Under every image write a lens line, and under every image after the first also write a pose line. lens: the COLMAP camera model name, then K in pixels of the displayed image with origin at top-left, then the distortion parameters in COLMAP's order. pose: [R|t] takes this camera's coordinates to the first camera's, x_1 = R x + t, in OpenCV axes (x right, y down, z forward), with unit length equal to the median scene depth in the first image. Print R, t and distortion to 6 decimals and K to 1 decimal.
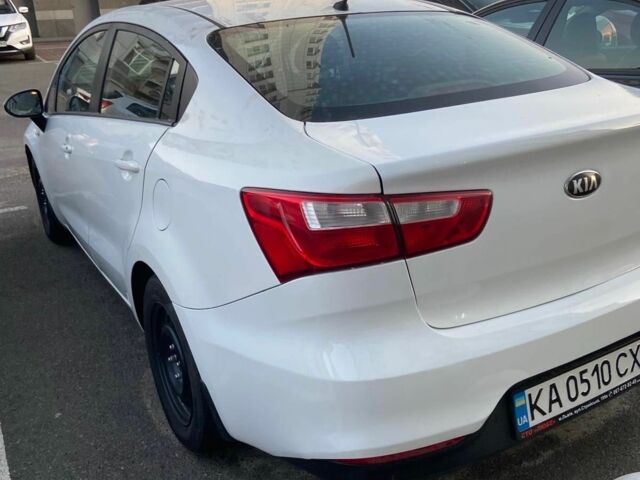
lens RADIAL K [[588.5, 0, 320.0], [0, 588.5, 240.0], [0, 0, 1]] dist [0.002674, 0.008724]
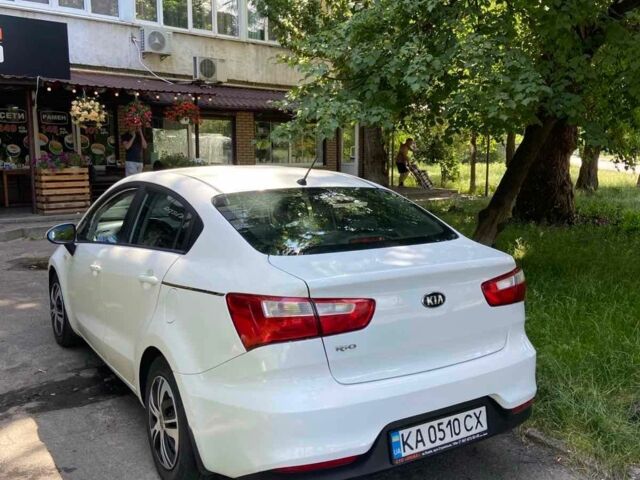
lens RADIAL K [[588.5, 0, 320.0], [0, 588.5, 240.0], [0, 0, 1]] dist [0.002674, 0.008724]
pose [[0.998270, 0.052641, 0.026197, 0.070710], [-0.044967, 0.970542, -0.236698, 0.139546], [-0.037886, 0.235111, 0.971230, -0.606074]]
